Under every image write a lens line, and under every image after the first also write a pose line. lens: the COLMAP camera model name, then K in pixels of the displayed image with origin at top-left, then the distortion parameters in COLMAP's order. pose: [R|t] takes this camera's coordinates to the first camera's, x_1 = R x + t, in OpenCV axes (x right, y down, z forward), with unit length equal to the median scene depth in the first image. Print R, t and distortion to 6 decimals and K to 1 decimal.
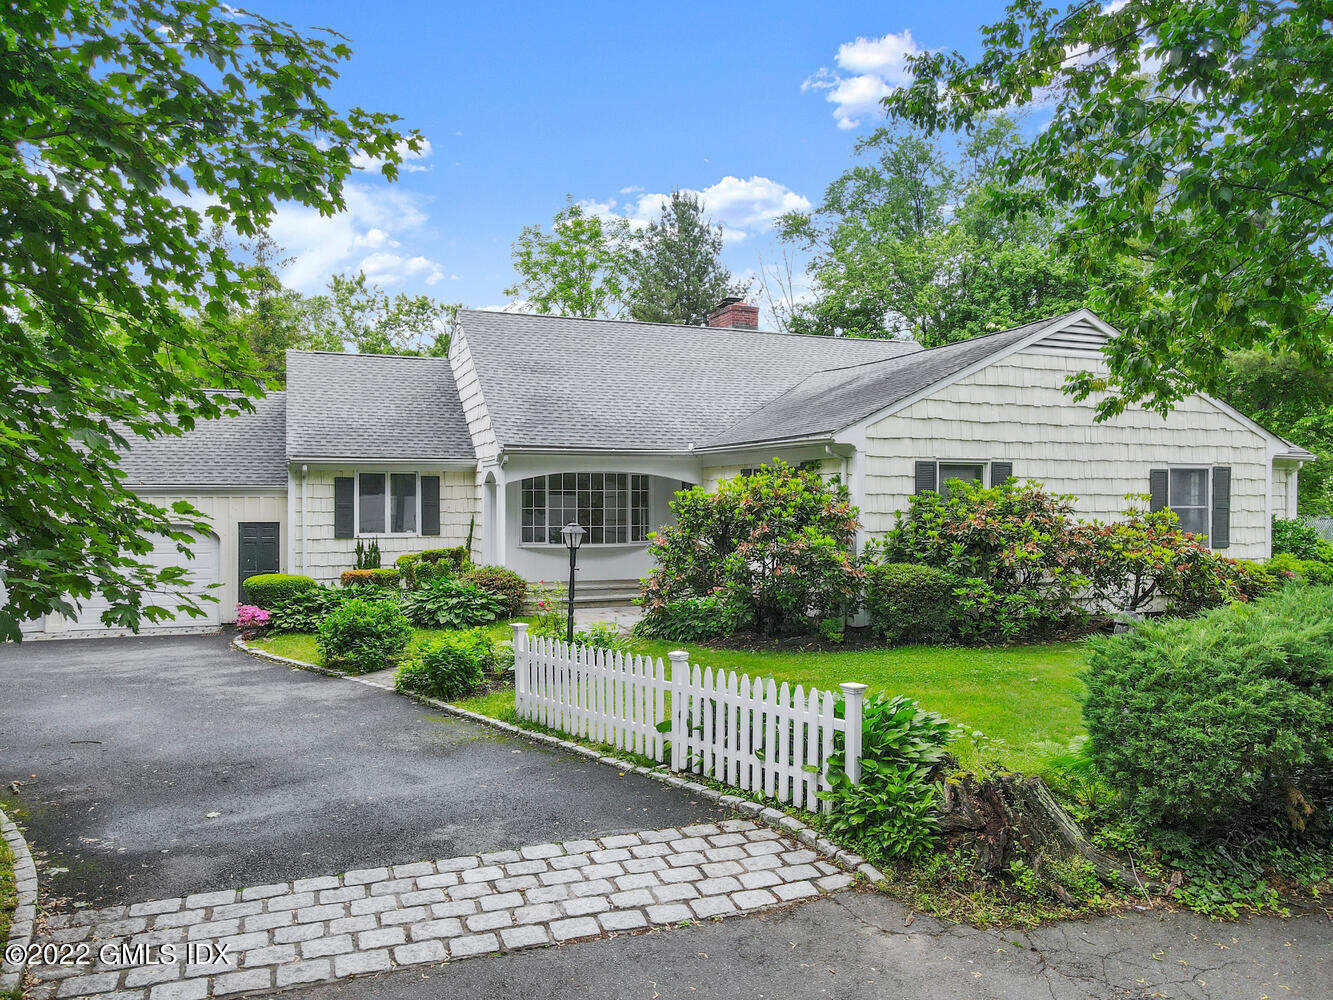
lens RADIAL K [[960.1, 0, 666.5], [0, 960.1, 500.0], [0, 0, 1]] dist [0.007567, 0.001486]
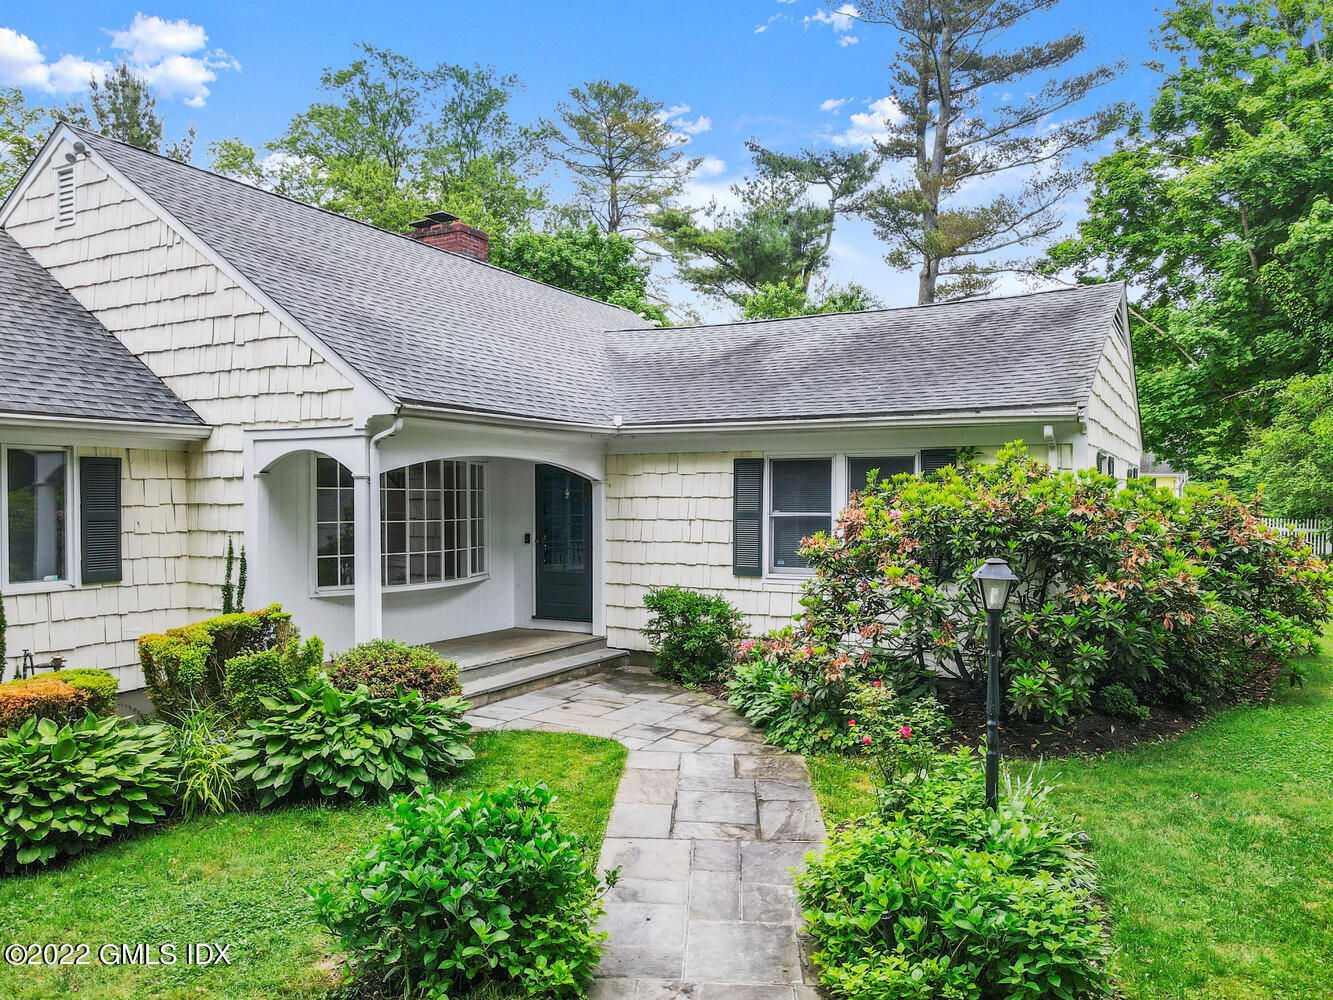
lens RADIAL K [[960.1, 0, 668.4], [0, 960.1, 500.4], [0, 0, 1]] dist [0.007567, 0.001486]
pose [[0.759336, -0.006390, 0.650668, -0.340876], [0.005214, 0.999979, 0.003737, -0.004050], [-0.650678, 0.000555, 0.759353, 0.457285]]
